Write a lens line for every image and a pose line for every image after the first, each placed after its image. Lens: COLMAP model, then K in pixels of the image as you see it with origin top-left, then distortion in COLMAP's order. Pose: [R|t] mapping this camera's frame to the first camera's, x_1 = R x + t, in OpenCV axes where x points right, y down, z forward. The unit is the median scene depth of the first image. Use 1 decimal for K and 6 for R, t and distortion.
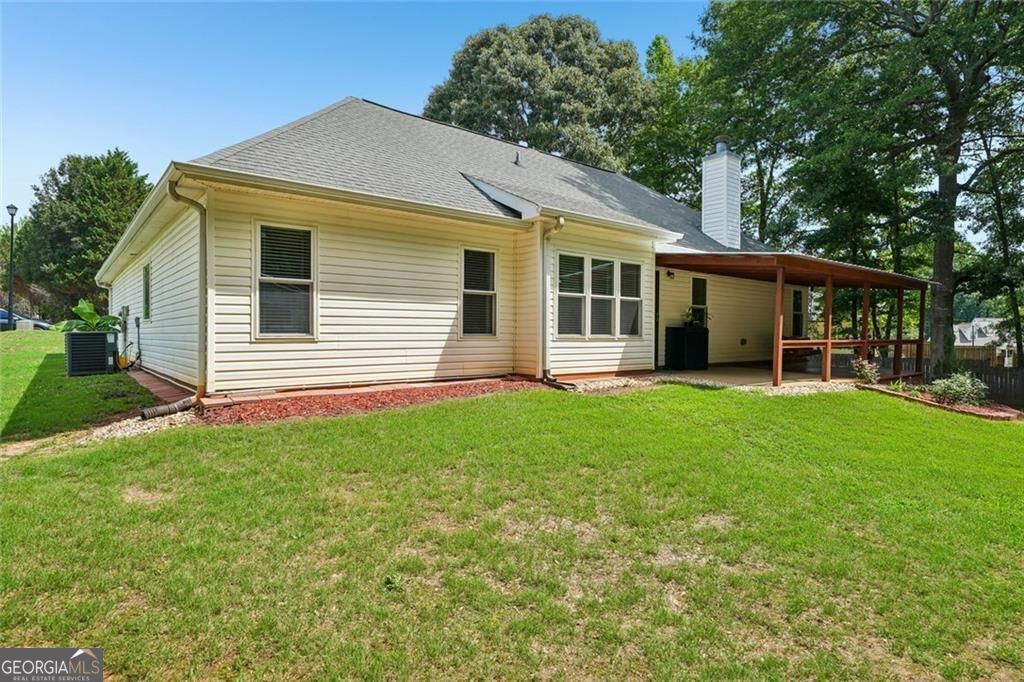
lens RADIAL K [[553.8, 0, 512.0], [0, 553.8, 341.0], [0, 0, 1]] dist [0.000202, -0.000259]
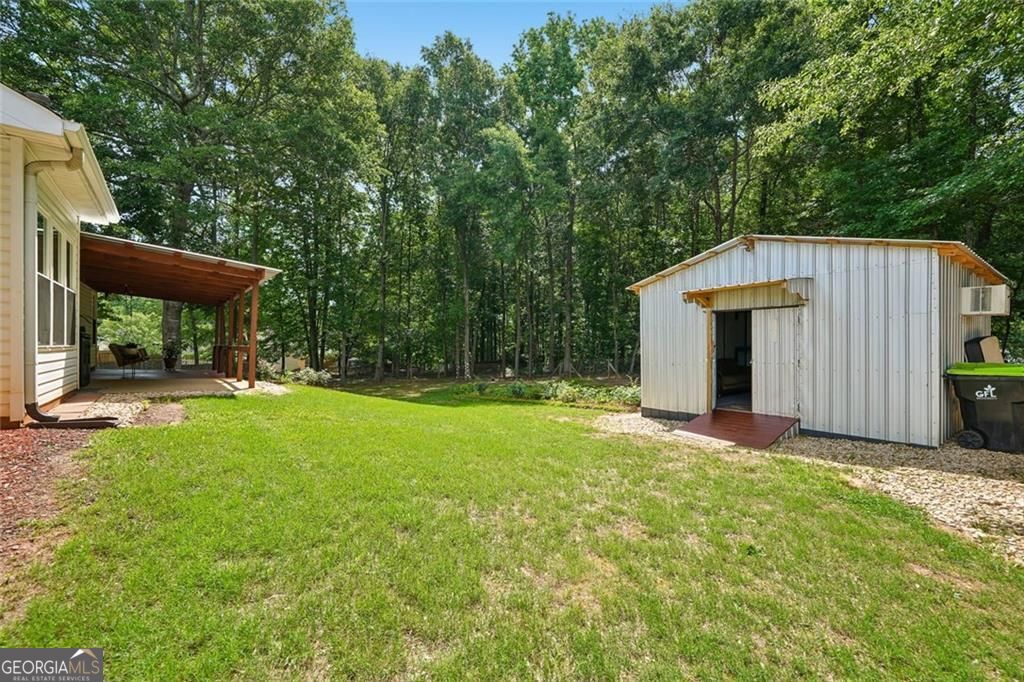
lens RADIAL K [[420.2, 0, 512.0], [0, 420.2, 341.0], [0, 0, 1]] dist [0.000320, 0.000039]
pose [[0.011442, -0.002924, 0.999930, -0.350368], [0.015940, 0.999869, 0.002741, -0.005407], [-0.999807, 0.015907, 0.011487, 0.470239]]
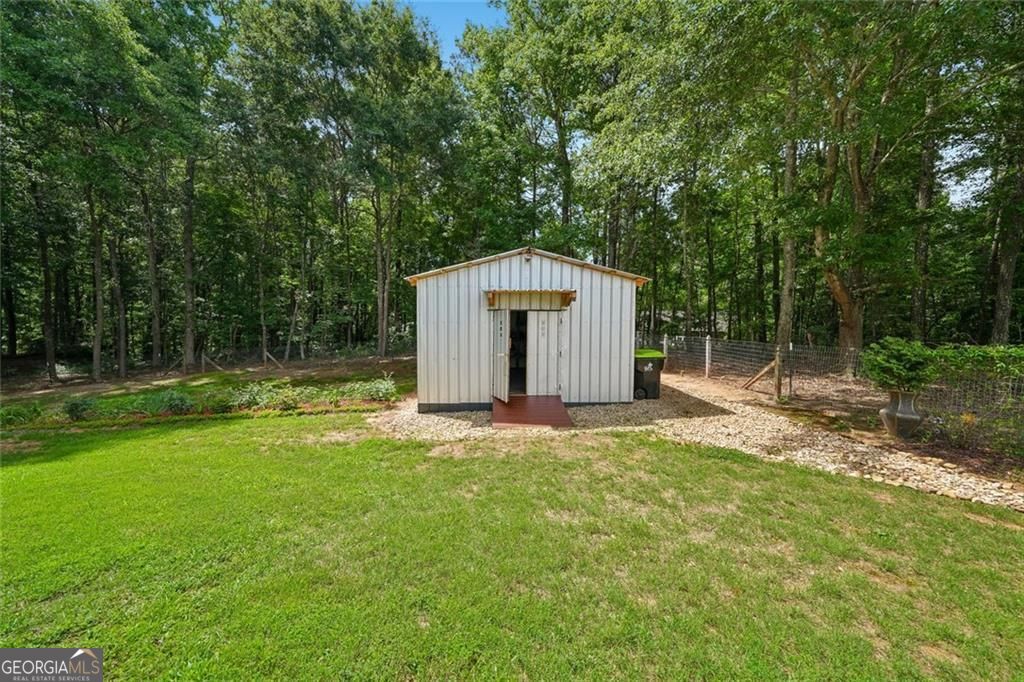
lens RADIAL K [[350.0, 0, 513.0], [0, 350.0, 343.9], [0, 0, 1]] dist [-0.000633, -0.000072]
pose [[-0.814594, -0.040773, 0.578596, 0.017745], [-0.002955, 0.997805, 0.066154, -0.033902], [-0.580024, 0.052179, -0.812927, 0.705848]]
